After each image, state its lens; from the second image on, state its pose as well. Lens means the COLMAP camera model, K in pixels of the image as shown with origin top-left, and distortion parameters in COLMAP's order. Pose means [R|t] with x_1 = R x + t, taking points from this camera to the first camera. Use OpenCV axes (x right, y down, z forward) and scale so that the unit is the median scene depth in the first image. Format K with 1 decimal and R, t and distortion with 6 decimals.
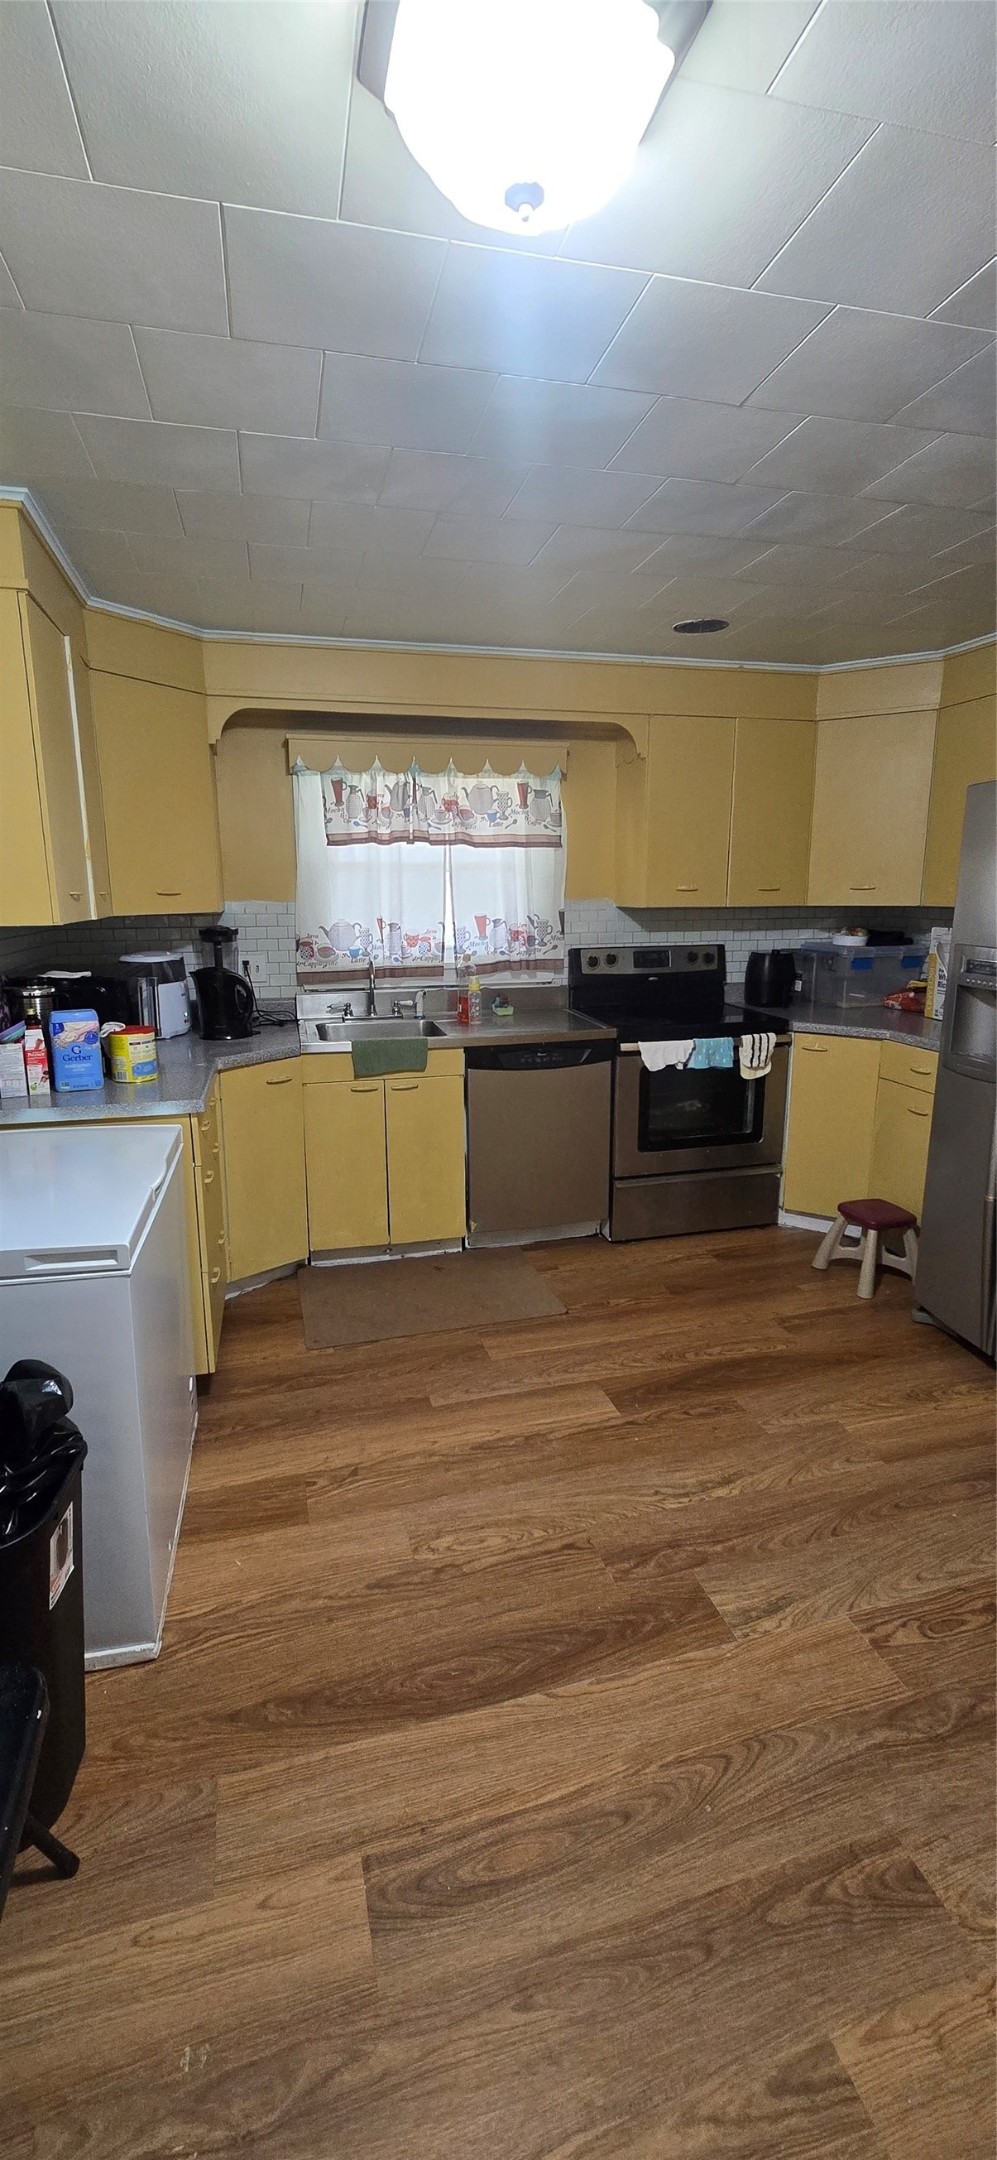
lens RADIAL K [[872.3, 0, 497.8], [0, 872.3, 1071.0], [0, 0, 1]] dist [-0.000760, -0.000628]
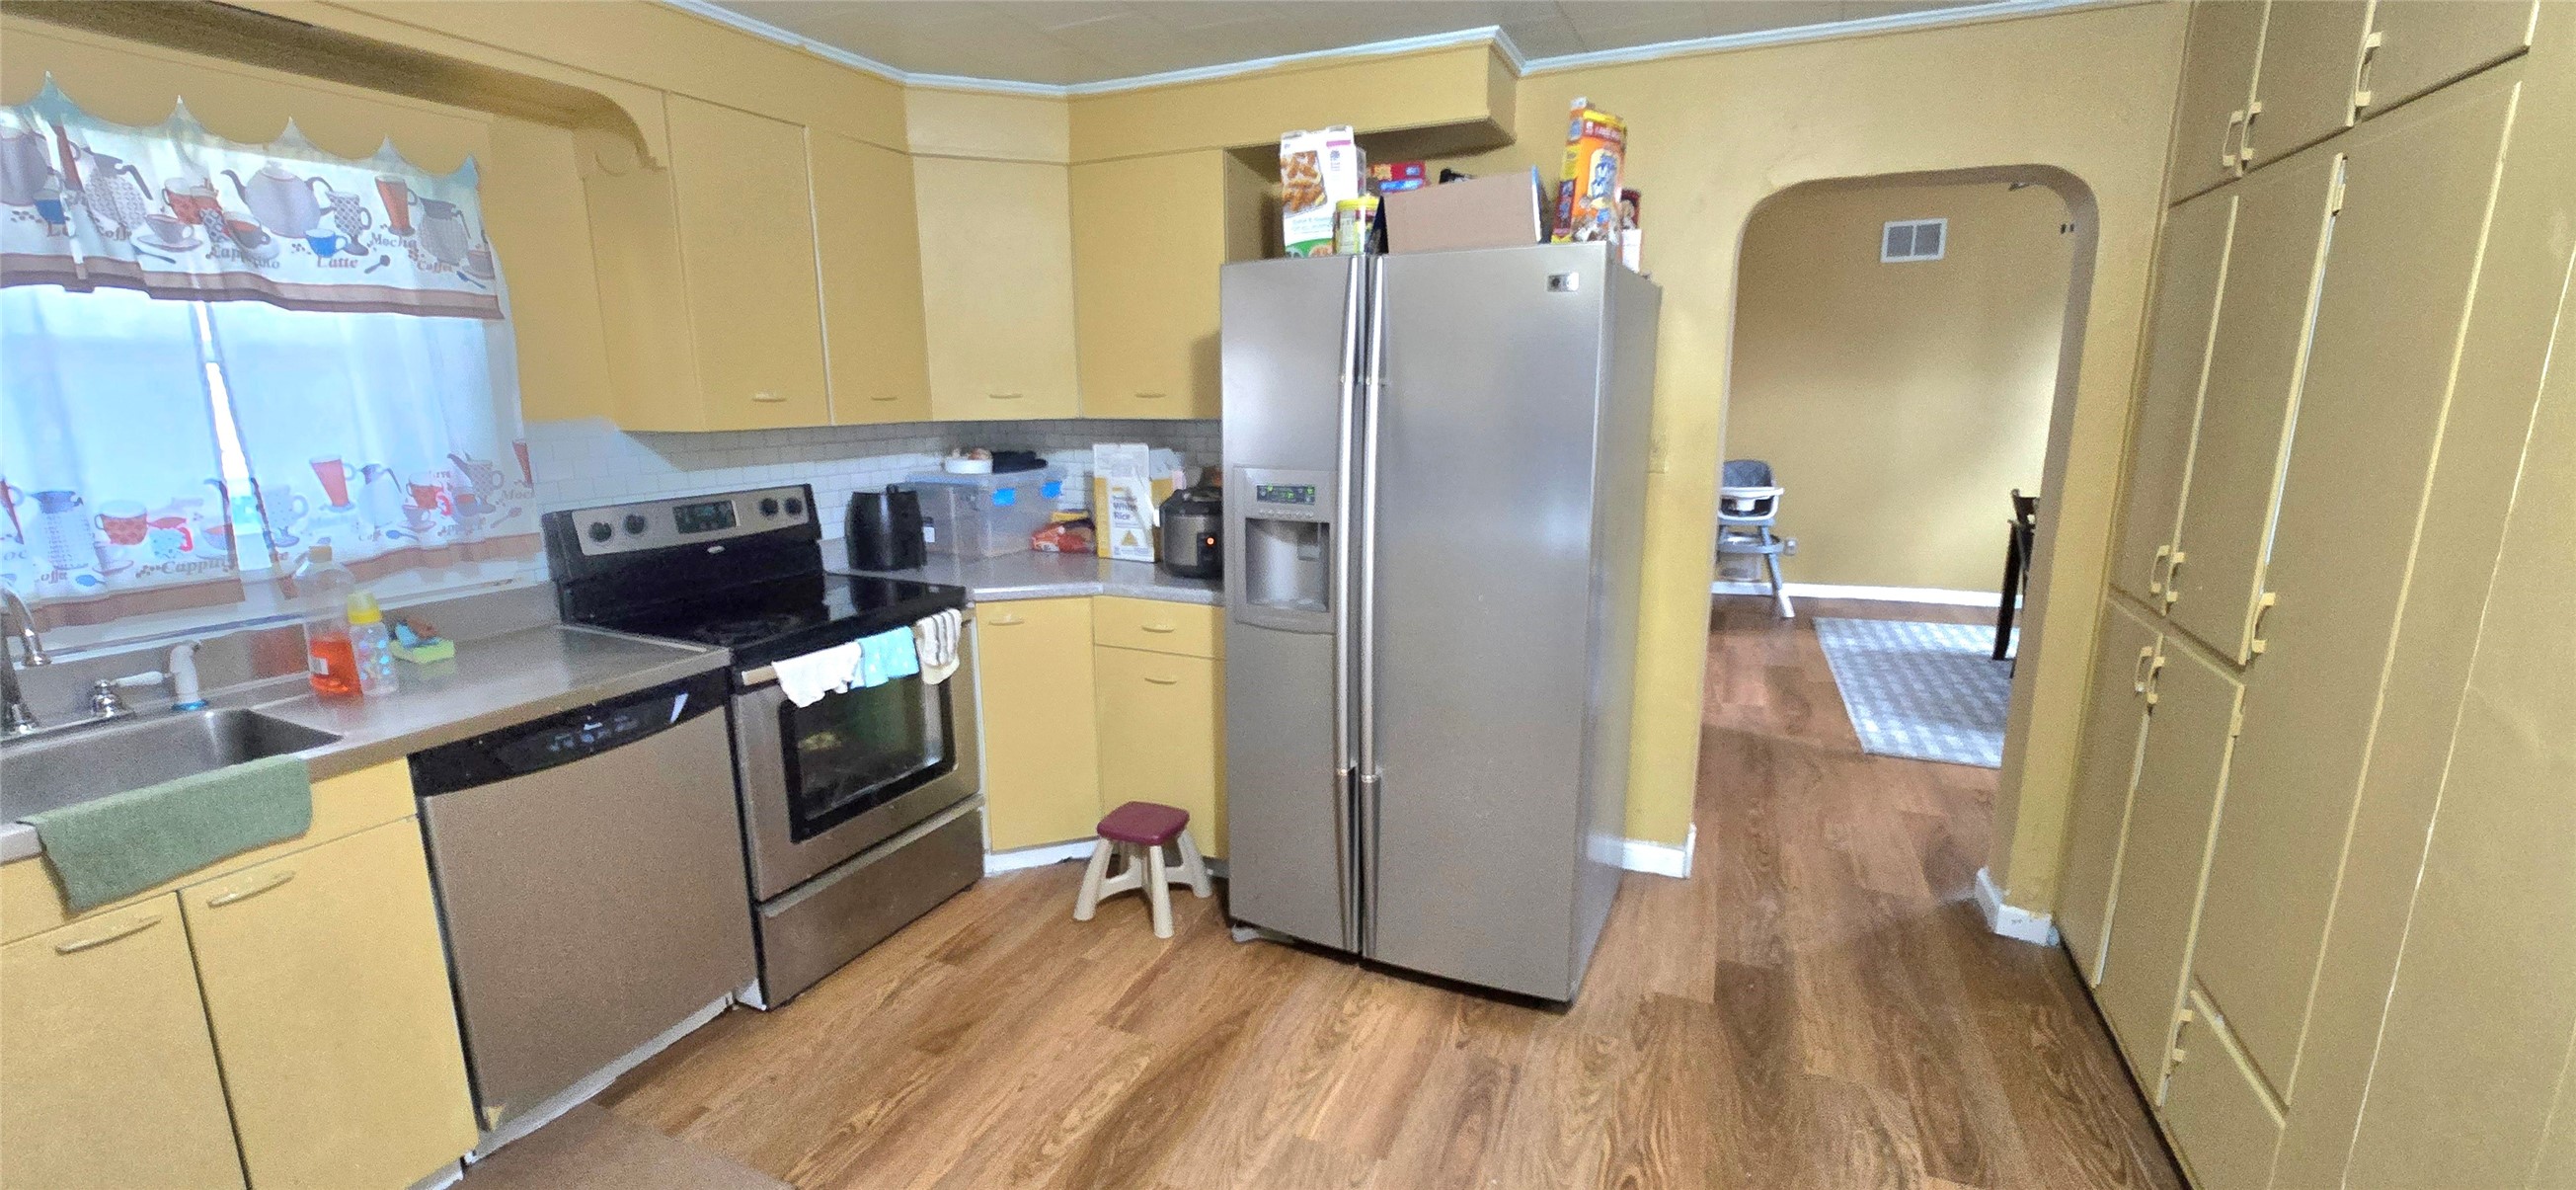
lens RADIAL K [[1040.4, 0, 1285.6], [0, 1040.4, 606.8], [0, 0, 1]] dist [-0.000760, -0.000628]
pose [[0.632455, -0.159719, 0.757952, -0.131013], [0.162866, 0.984057, 0.071465, -0.059806], [-0.757281, 0.078246, 0.648384, 0.272920]]
